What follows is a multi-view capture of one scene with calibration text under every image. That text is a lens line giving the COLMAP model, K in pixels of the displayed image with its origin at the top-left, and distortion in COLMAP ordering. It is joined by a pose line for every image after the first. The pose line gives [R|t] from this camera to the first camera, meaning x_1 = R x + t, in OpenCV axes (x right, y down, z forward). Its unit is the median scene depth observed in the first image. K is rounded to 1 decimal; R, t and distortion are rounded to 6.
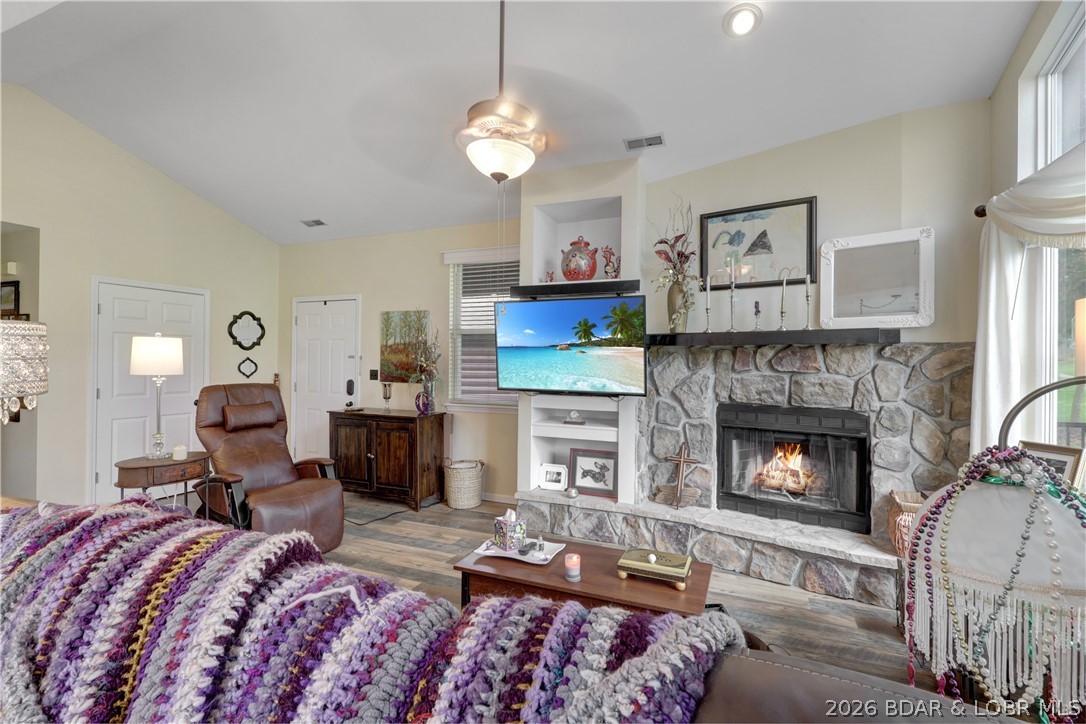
lens RADIAL K [[520.4, 0, 543.0], [0, 520.4, 362.0], [0, 0, 1]] dist [-0.000801, -0.000098]
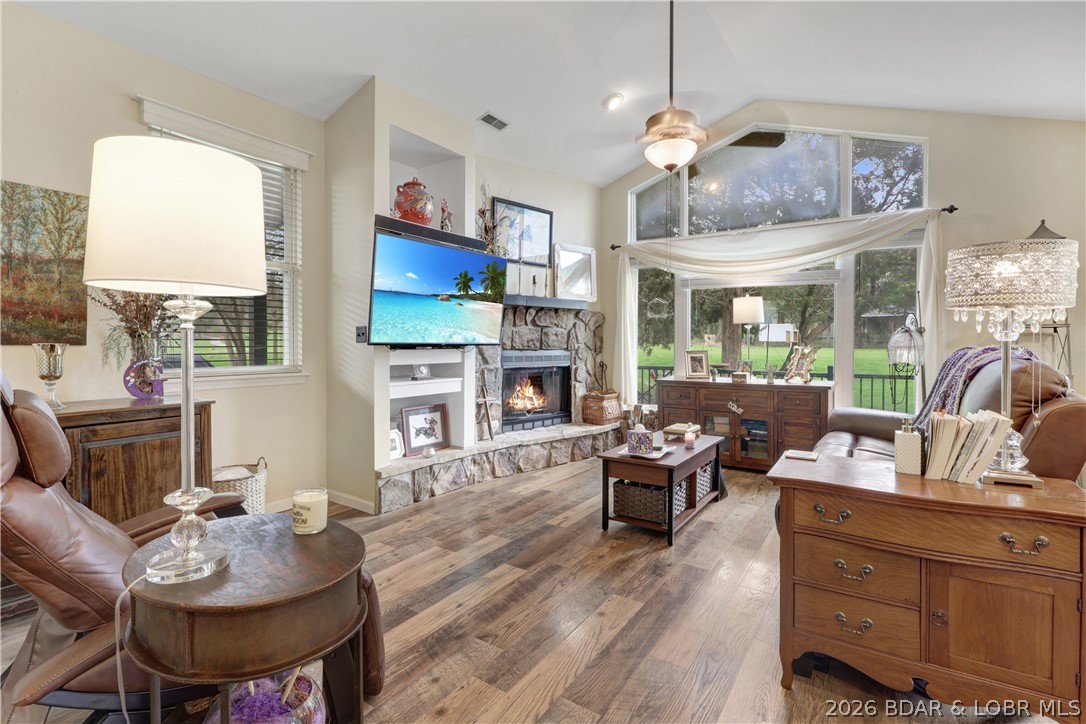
lens RADIAL K [[499.8, 0, 544.0], [0, 499.8, 353.7], [0, 0, 1]] dist [0.001263, 0.000143]
pose [[0.160849, -0.042052, 0.986083, -0.839066], [-0.021629, 0.998702, 0.046118, 0.027337], [-0.986742, -0.028746, 0.159731, 0.689220]]
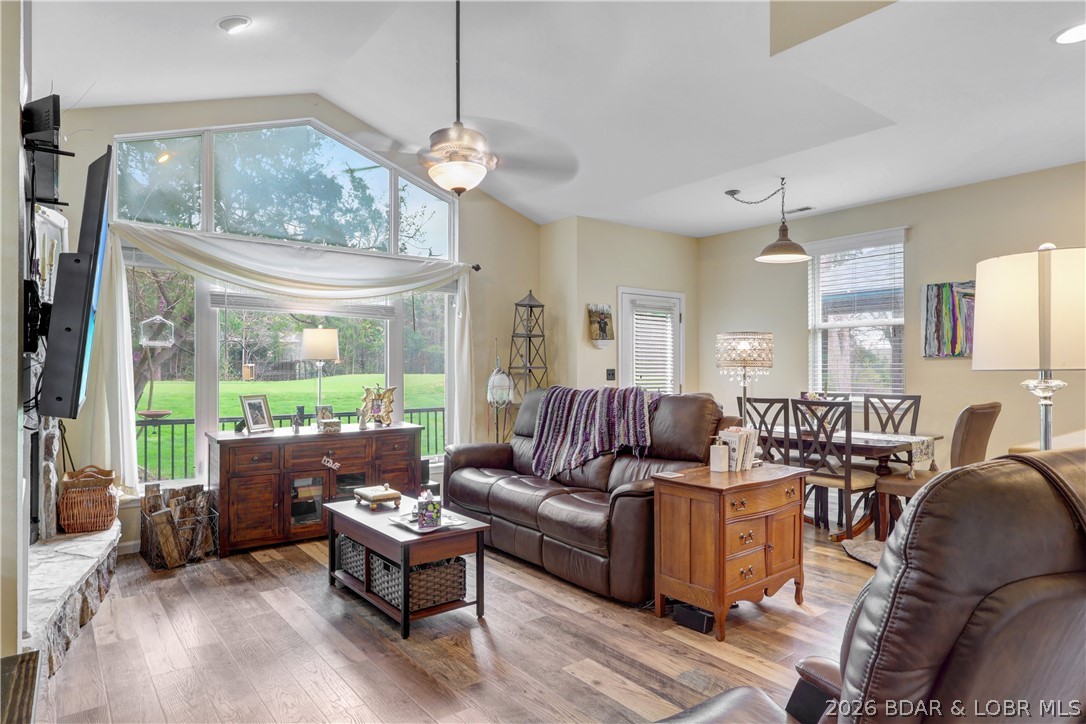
lens RADIAL K [[642.0, 0, 543.0], [0, 642.0, 362.0], [0, 0, 1]] dist [0.001183, 0.000079]
pose [[-0.884806, -0.013886, 0.465753, -0.558335], [-0.027786, 0.999349, -0.022990, 0.021070], [-0.465130, -0.033283, -0.884616, 1.328428]]
